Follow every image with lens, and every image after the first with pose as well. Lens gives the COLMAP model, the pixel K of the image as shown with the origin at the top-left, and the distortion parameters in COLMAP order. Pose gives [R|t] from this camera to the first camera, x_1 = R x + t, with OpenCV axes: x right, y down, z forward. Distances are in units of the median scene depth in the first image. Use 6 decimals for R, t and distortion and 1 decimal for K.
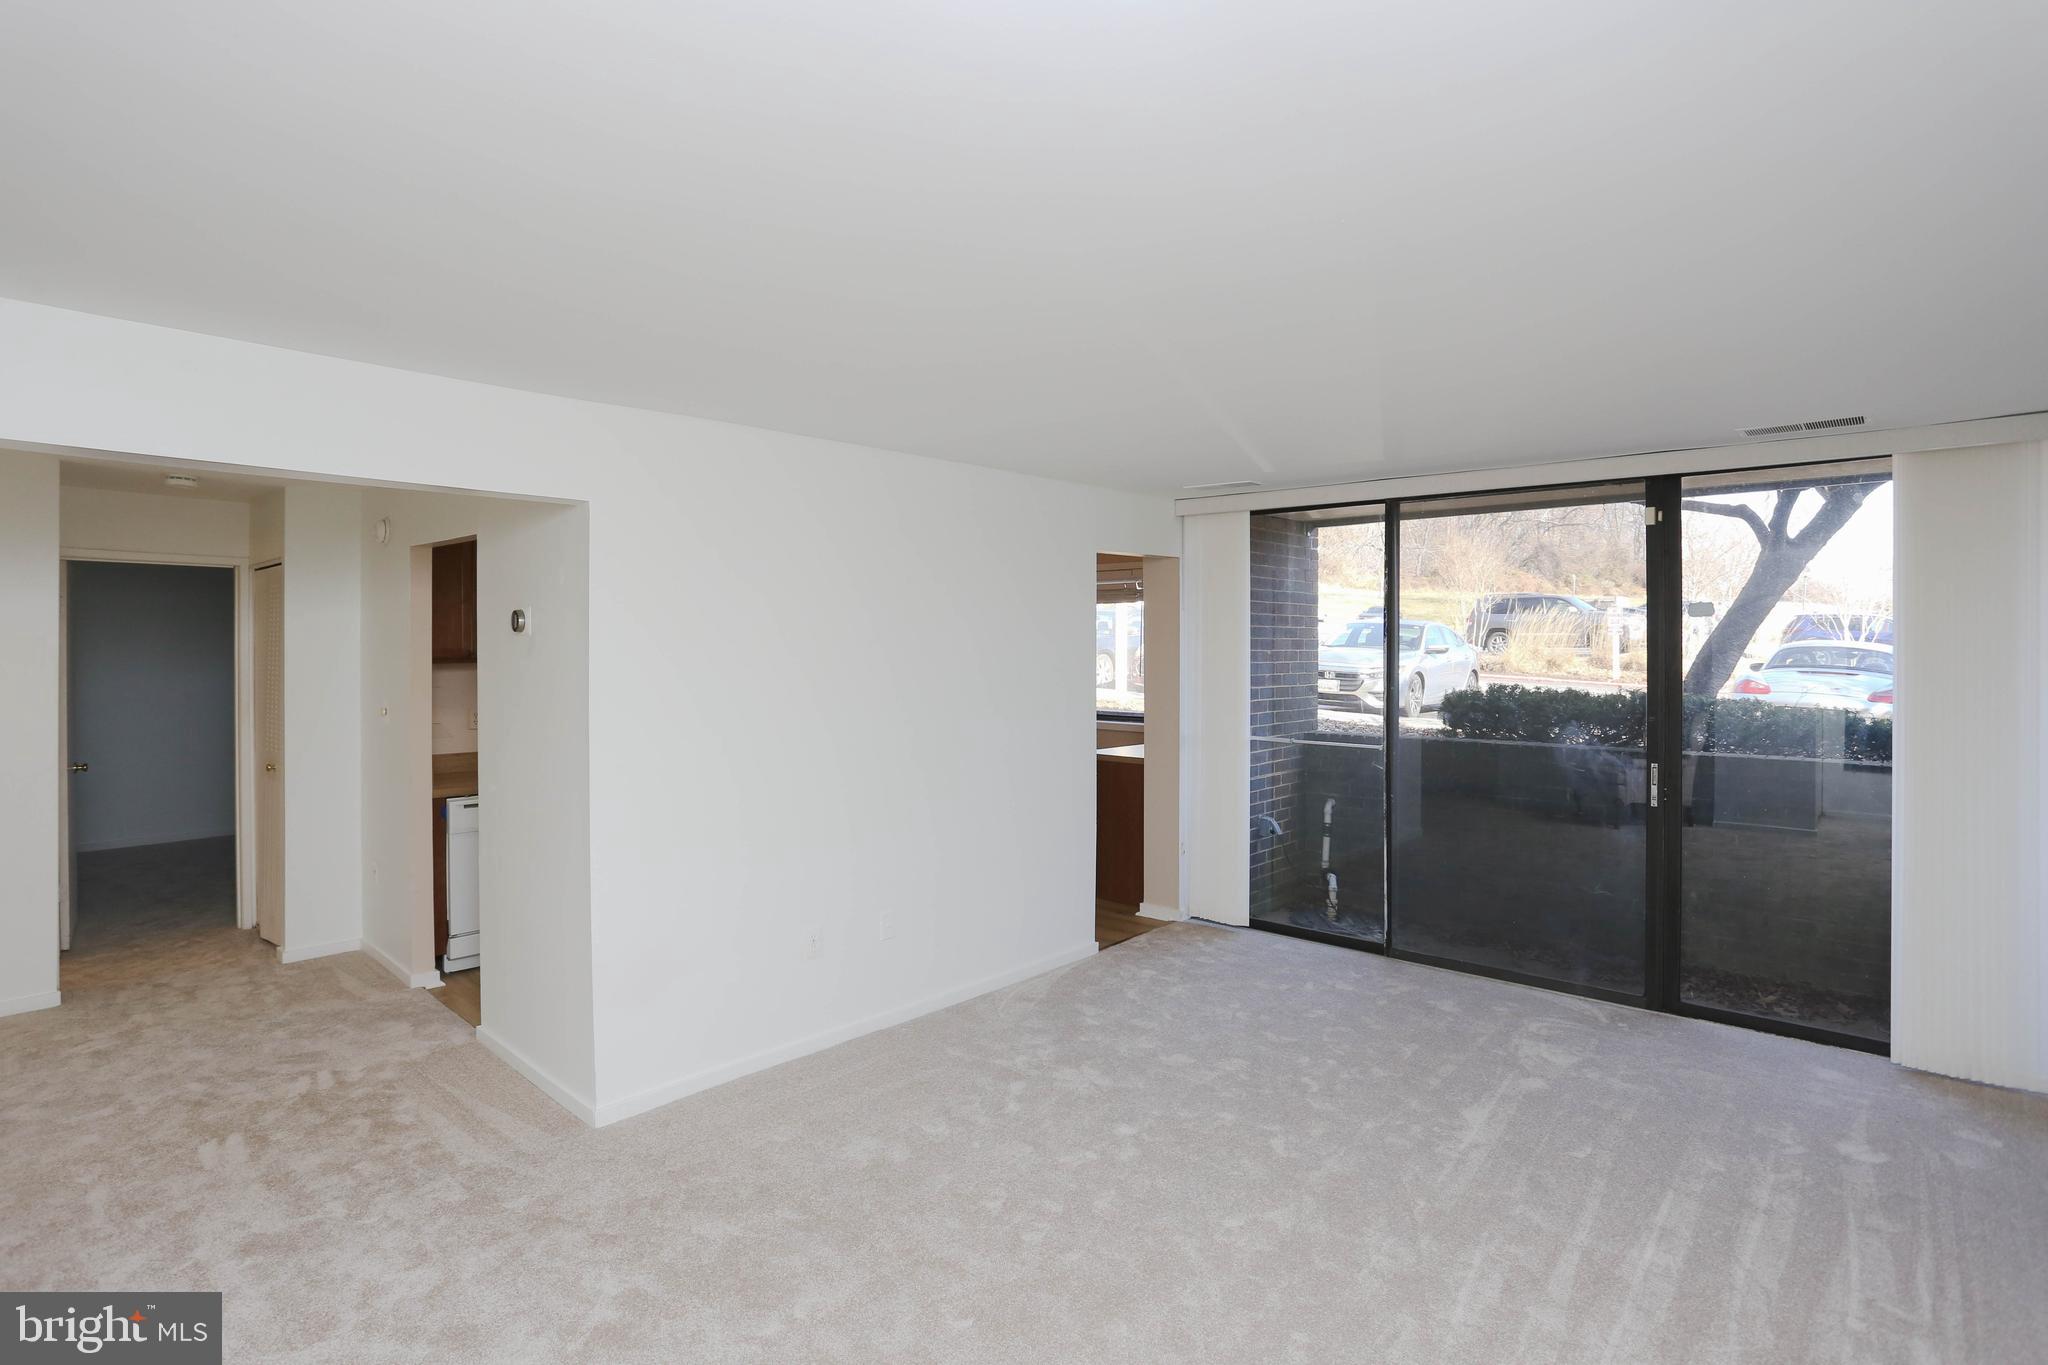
lens RADIAL K [[1024.0, 0, 1011.0], [0, 1024.0, 662.4], [0, 0, 1]] dist [-0.012049, 0.003363]
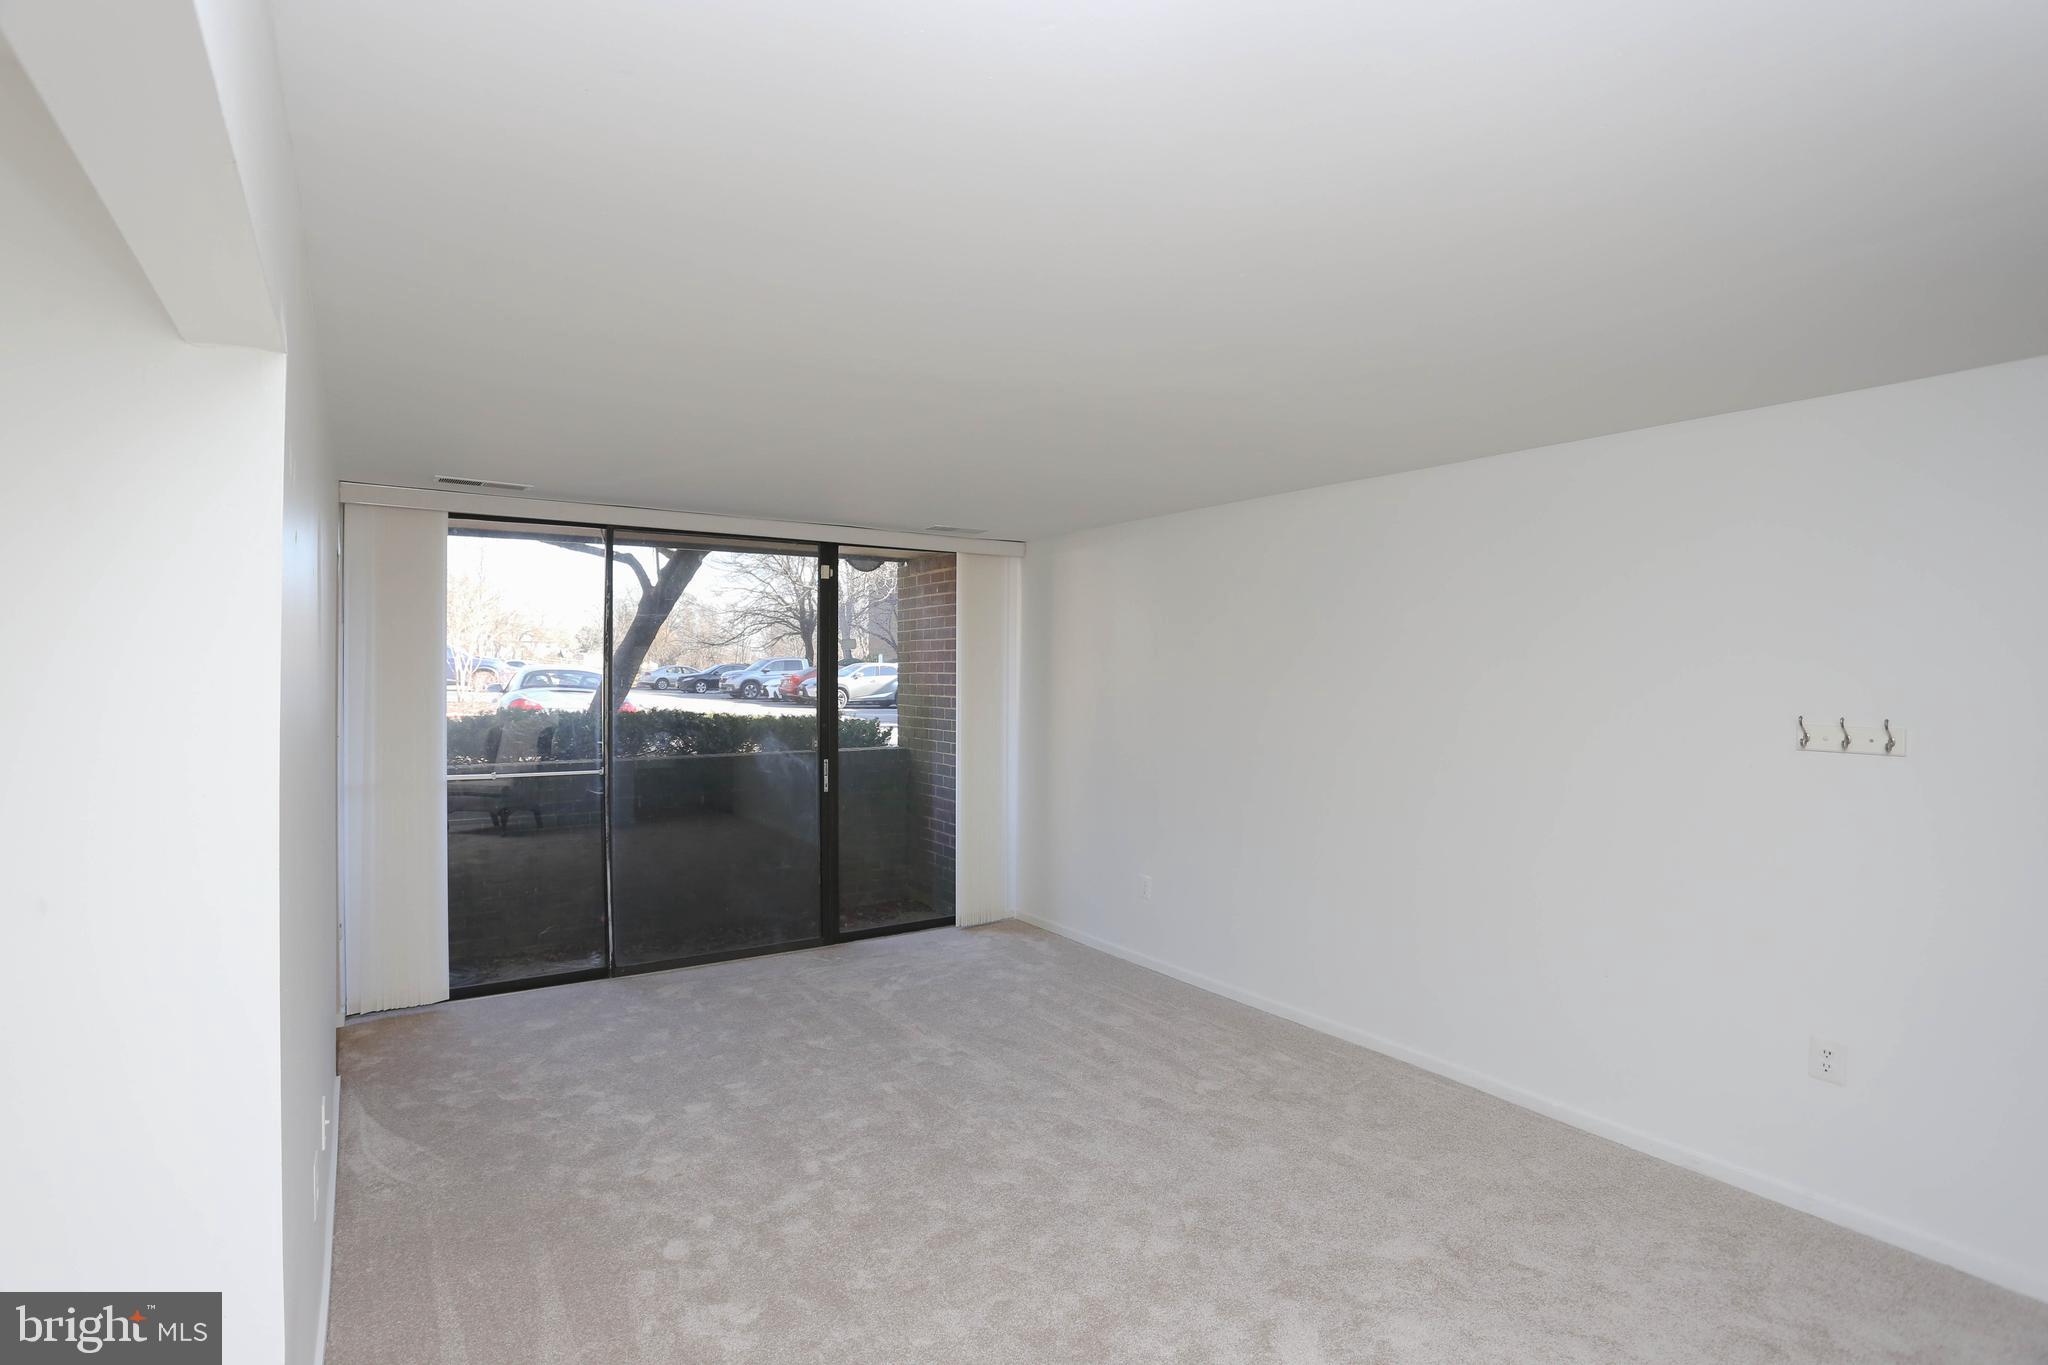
lens RADIAL K [[1024.0, 0, 1010.7], [0, 1024.0, 691.6], [0, 0, 1]] dist [-0.012049, 0.003363]
pose [[0.270282, -0.021370, 0.962544, -0.569238], [0.013882, 0.999736, 0.018297, -0.009296], [-0.962681, 0.008417, 0.270508, 0.400034]]
